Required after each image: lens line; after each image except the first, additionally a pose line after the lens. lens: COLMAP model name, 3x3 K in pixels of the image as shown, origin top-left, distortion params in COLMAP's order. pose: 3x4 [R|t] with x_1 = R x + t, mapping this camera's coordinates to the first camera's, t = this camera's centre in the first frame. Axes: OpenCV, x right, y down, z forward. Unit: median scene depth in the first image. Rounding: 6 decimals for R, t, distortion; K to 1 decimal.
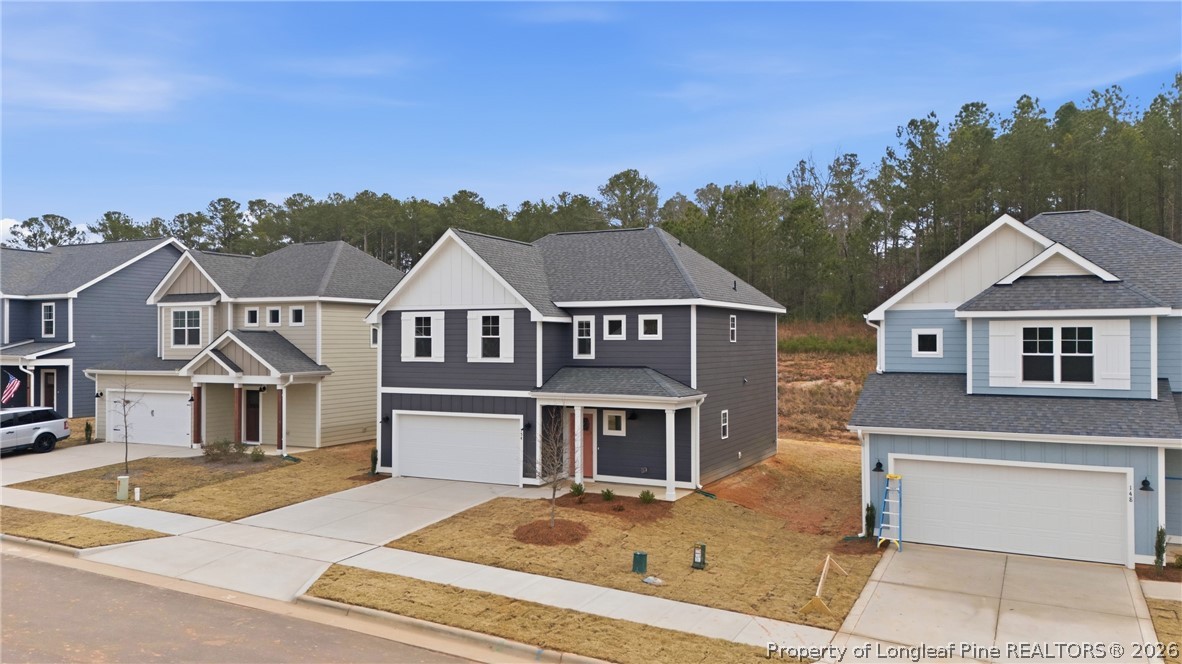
lens RADIAL K [[858.7, 0, 591.0], [0, 858.7, 332.0], [0, 0, 1]] dist [0.055984, -0.003958]
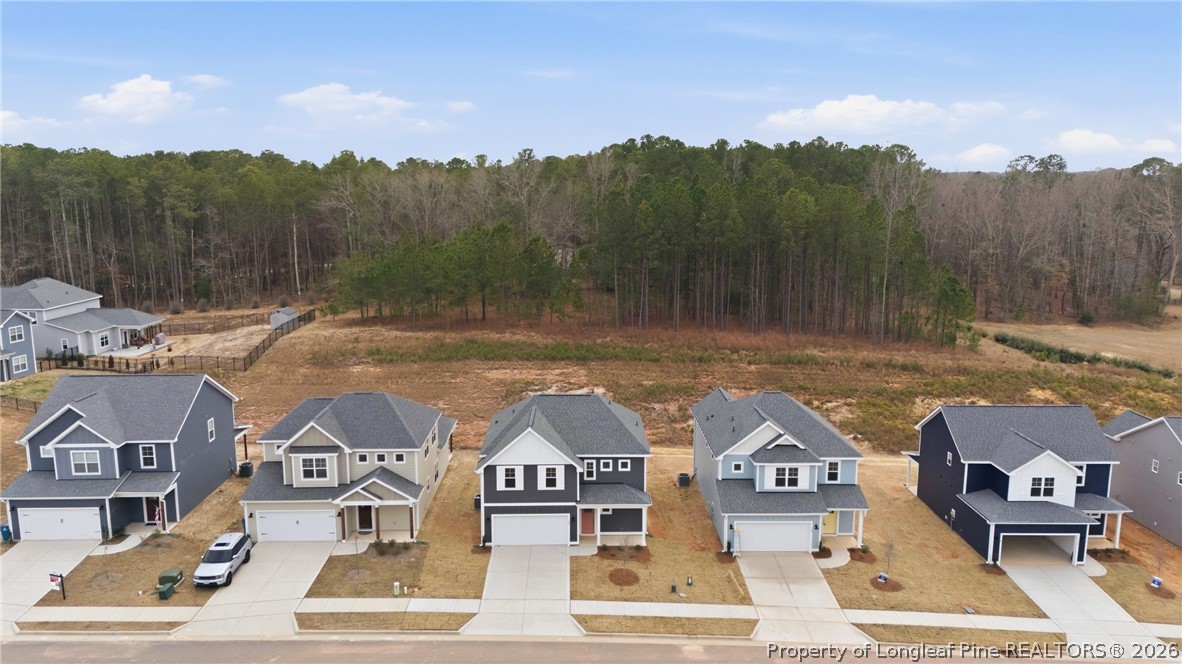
lens RADIAL K [[854.9, 0, 591.0], [0, 854.9, 332.0], [0, 0, 1]] dist [0.120646, -0.187398]
pose [[0.882358, -0.081661, 0.463440, -0.974623], [-0.005236, 0.983063, 0.183192, -0.727732], [-0.470550, -0.164068, 0.866986, -0.781141]]
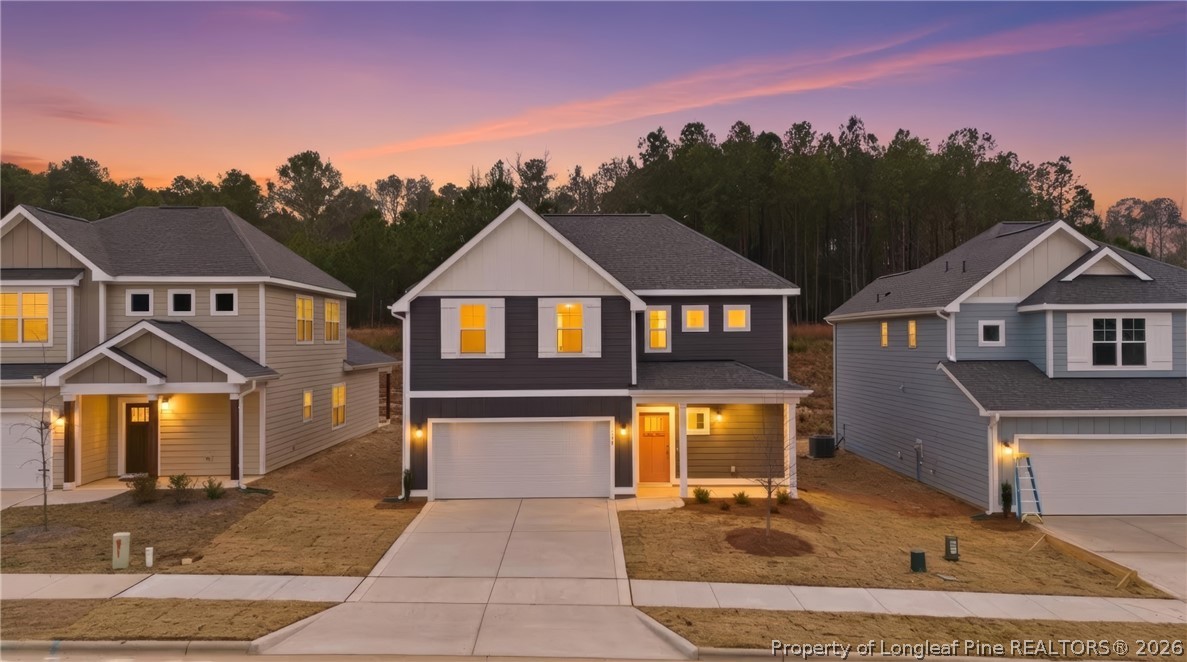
lens RADIAL K [[862.4, 0, 593.5], [0, 862.4, 331.0], [0, 0, 1]] dist [0.049028, -0.006881]
pose [[0.887424, 0.000186, 0.460953, -0.506755], [0.000793, 0.999998, -0.001931, 0.010296], [-0.460953, 0.002079, 0.887422, 0.222698]]
